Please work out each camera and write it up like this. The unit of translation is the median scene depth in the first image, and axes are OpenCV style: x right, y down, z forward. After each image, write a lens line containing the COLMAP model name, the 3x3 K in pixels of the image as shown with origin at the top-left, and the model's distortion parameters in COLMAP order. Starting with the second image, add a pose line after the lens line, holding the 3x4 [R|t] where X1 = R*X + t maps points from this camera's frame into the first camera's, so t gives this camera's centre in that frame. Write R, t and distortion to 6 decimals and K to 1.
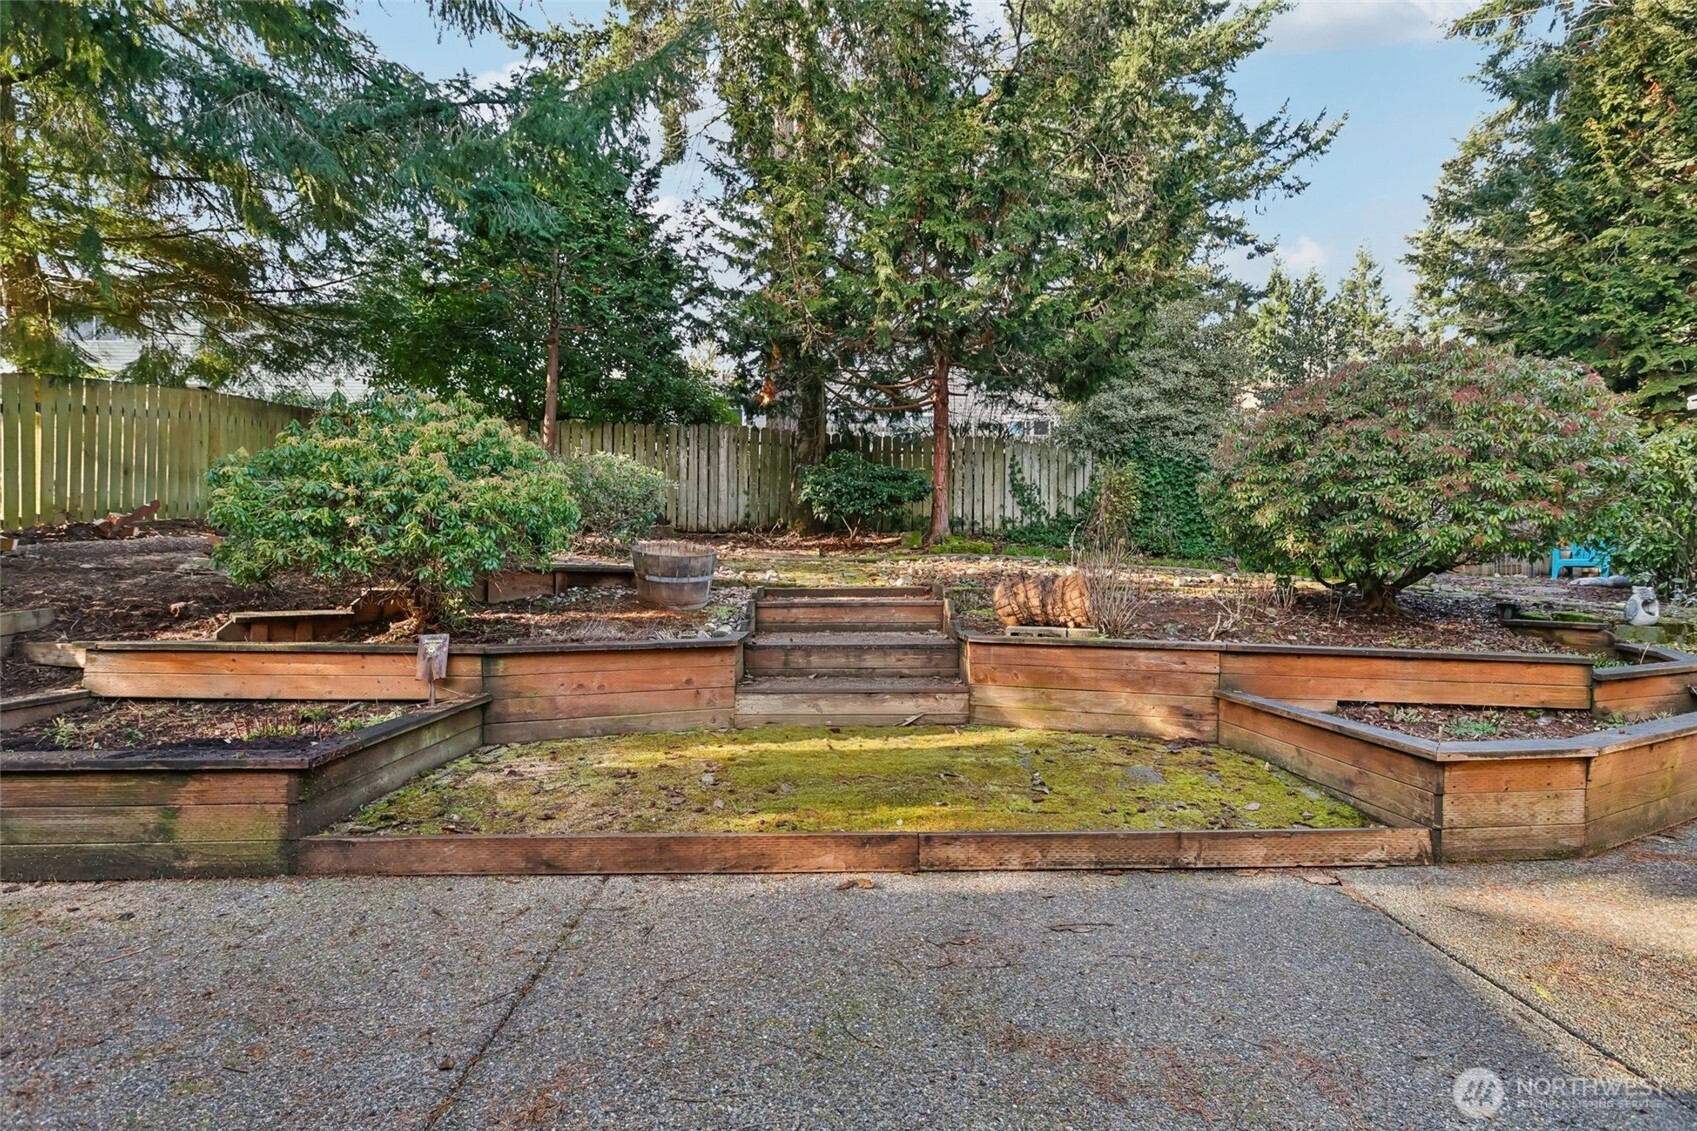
lens RADIAL K [[763.3, 0, 848.0], [0, 763.3, 562.6], [0, 0, 1]] dist [0.005539, 0.002212]
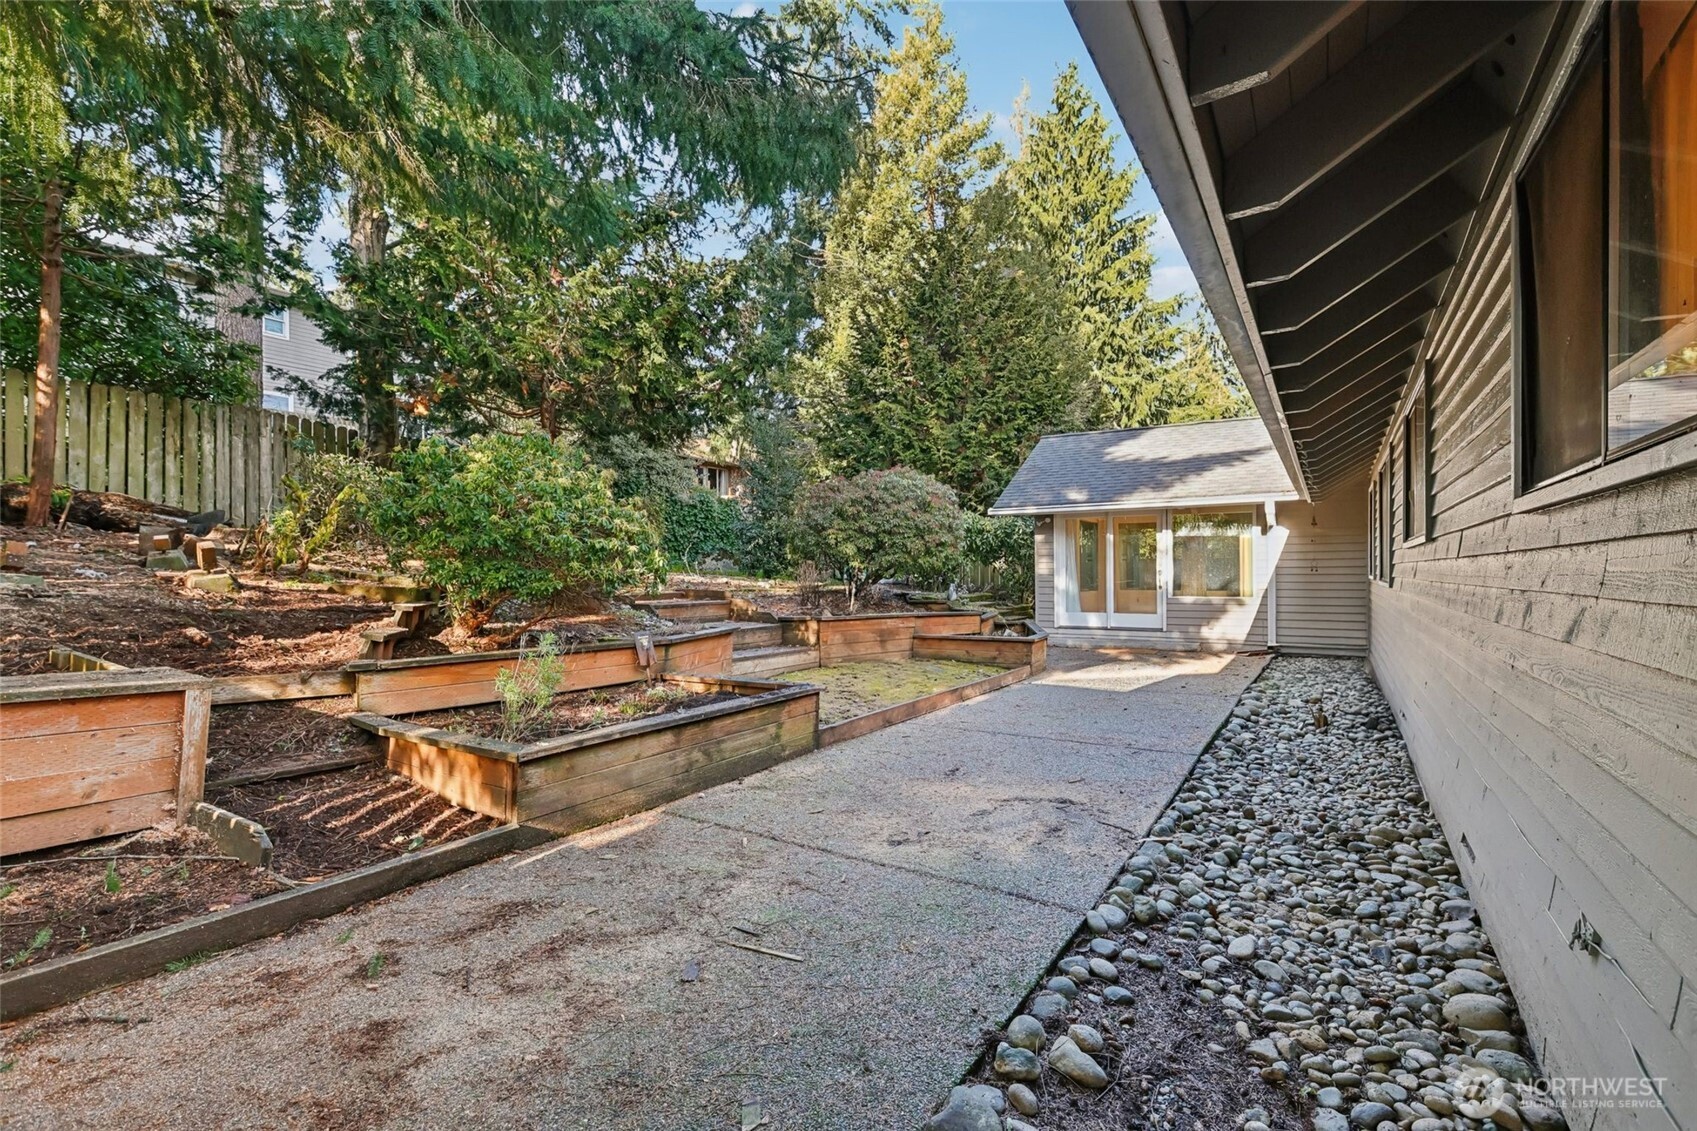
lens RADIAL K [[763.3, 0, 850.6], [0, 763.3, 571.2], [0, 0, 1]] dist [0.005539, 0.002212]
pose [[0.577857, 0.001750, 0.816136, -0.484640], [-0.003287, 0.999995, 0.000182, -0.003873], [-0.816131, -0.002788, 0.577860, -0.023832]]
